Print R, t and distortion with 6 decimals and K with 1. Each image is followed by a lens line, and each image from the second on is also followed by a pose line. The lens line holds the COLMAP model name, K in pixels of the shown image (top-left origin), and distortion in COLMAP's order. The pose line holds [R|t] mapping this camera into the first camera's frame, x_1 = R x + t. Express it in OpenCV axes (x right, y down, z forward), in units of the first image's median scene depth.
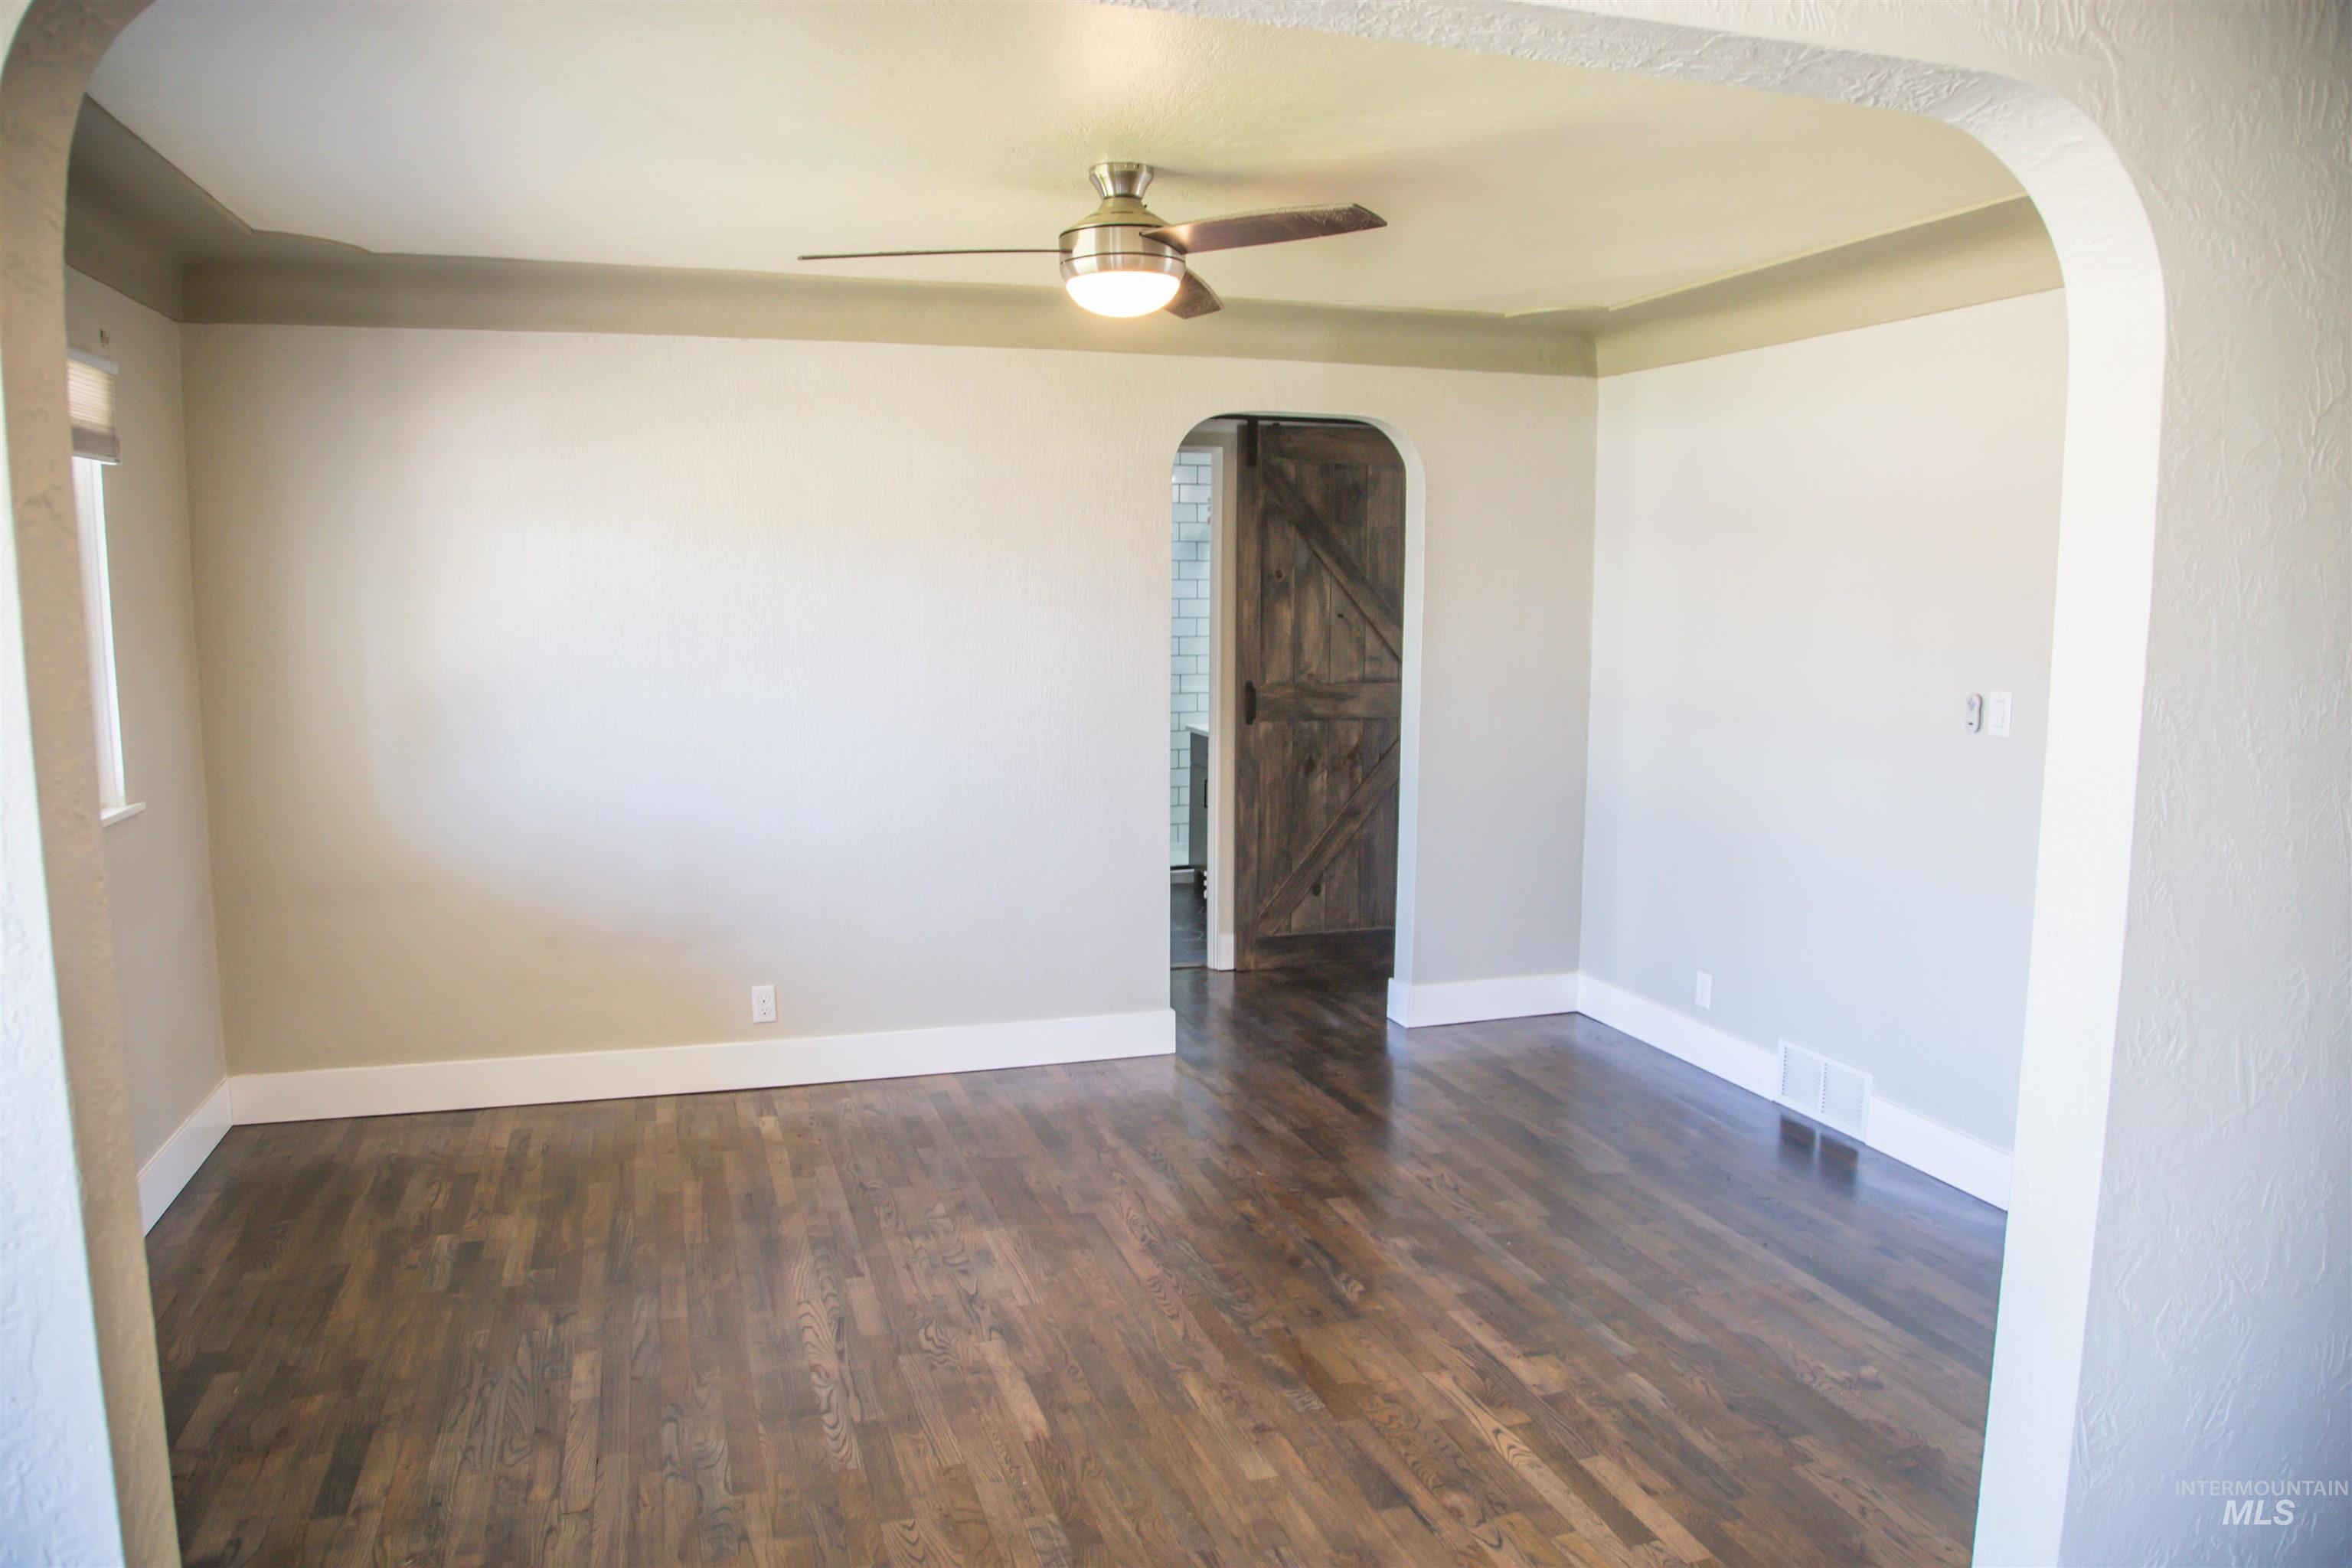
lens RADIAL K [[1647.6, 0, 1168.0], [0, 1647.6, 788.5], [0, 0, 1]] dist [-0.115155, 0.075734]
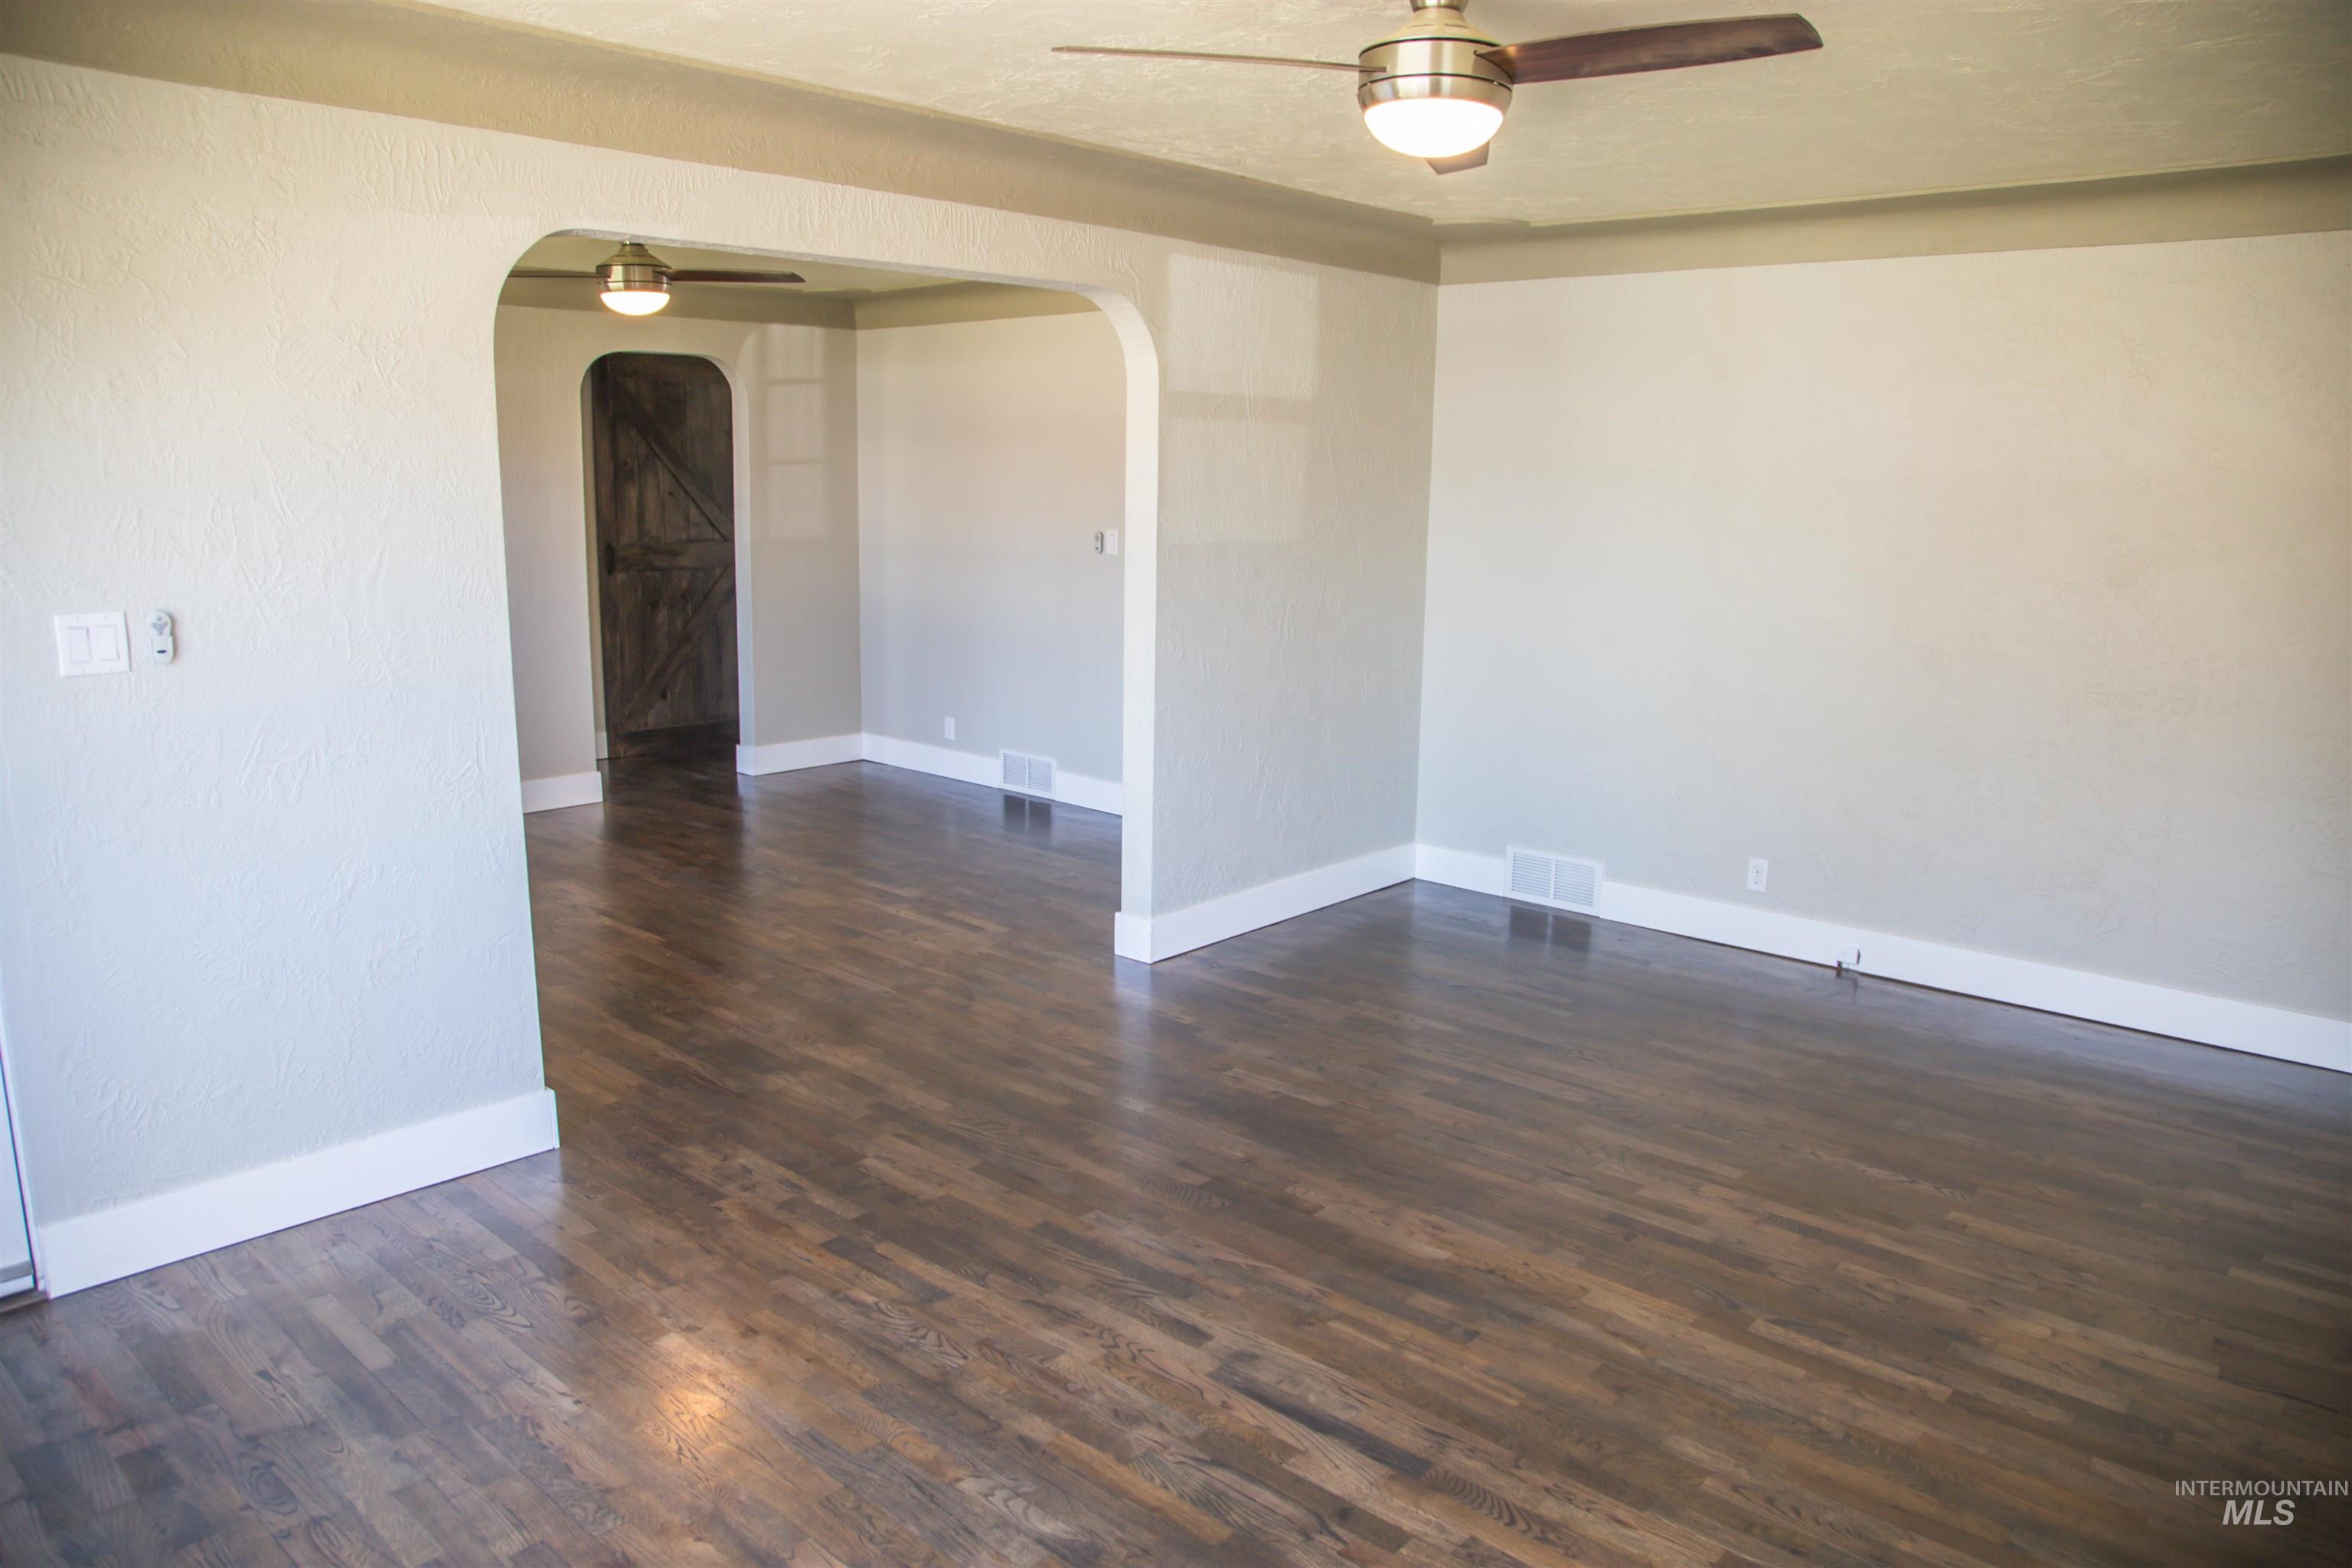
lens RADIAL K [[1647.6, 0, 1168.0], [0, 1647.6, 788.5], [0, 0, 1]] dist [-0.115155, 0.075734]
pose [[0.874157, -0.086466, 0.477885, -0.224869], [0.051807, 0.995010, 0.085265, 0.050679], [-0.482873, -0.049777, 0.874274, -0.444653]]
